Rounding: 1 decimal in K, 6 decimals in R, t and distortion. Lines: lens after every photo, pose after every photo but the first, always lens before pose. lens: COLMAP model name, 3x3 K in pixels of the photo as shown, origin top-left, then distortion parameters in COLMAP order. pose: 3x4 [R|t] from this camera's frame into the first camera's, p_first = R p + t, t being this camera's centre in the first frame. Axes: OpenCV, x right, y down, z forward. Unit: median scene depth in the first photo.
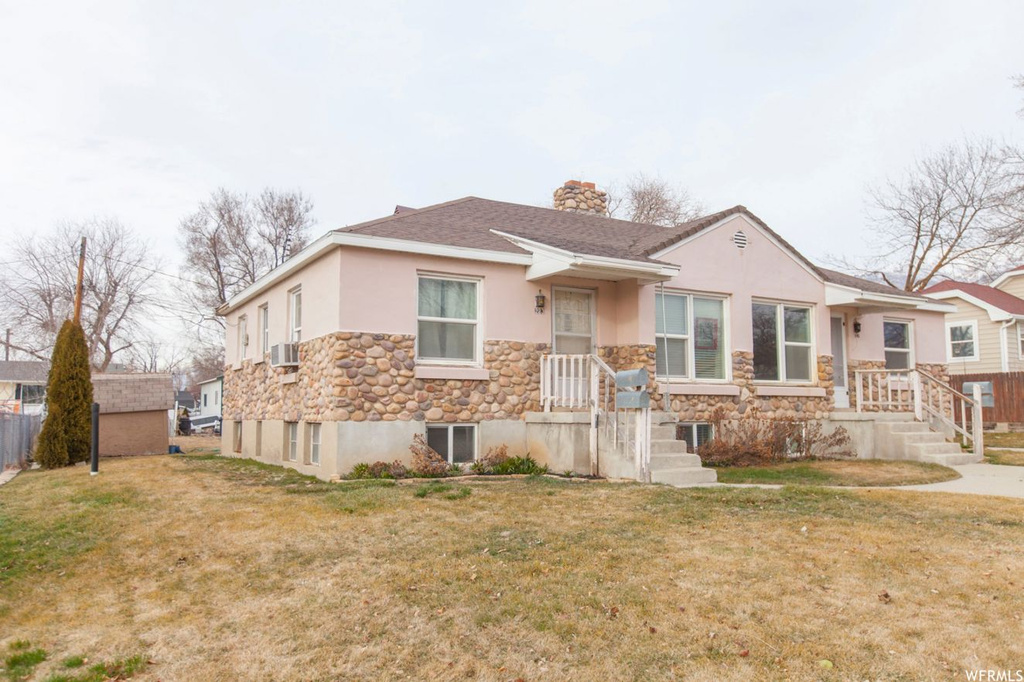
lens RADIAL K [[763.0, 0, 512.0], [0, 763.0, 341.0], [0, 0, 1]] dist [0.007530, 0.001070]
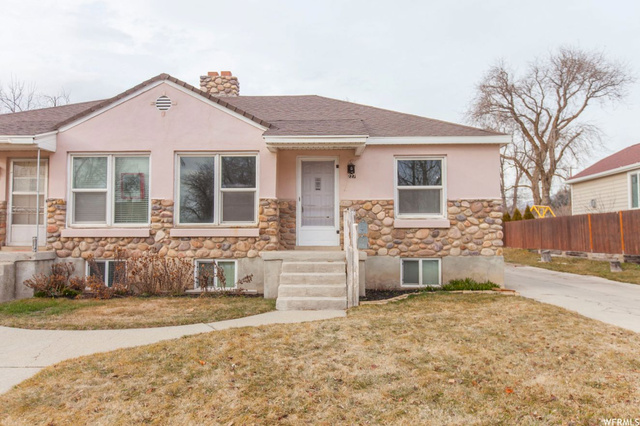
lens RADIAL K [[476.9, 0, 320.0], [0, 476.9, 213.0], [0, 0, 1]] dist [0.007530, 0.001070]
pose [[0.851312, -0.042675, -0.522922, 0.840970], [0.049849, 0.998757, -0.000353, 0.044704], [0.522287, -0.025766, 0.852381, 0.482108]]
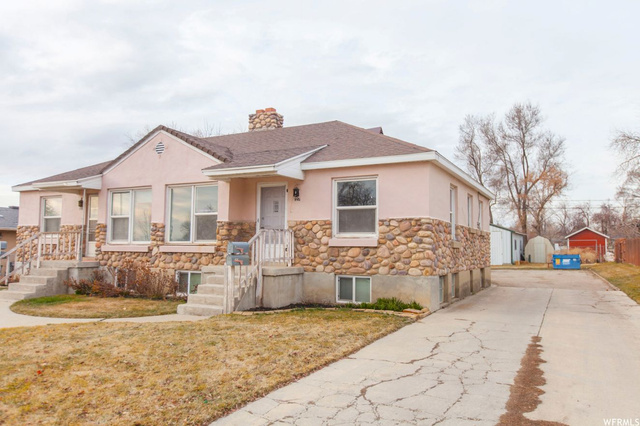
lens RADIAL K [[476.9, 0, 320.0], [0, 476.9, 213.0], [0, 0, 1]] dist [0.007530, 0.001070]
pose [[0.539553, -0.072267, -0.838845, 1.192888], [0.055519, 0.997195, -0.050198, 0.056475], [0.840119, -0.019488, 0.542051, 0.723467]]
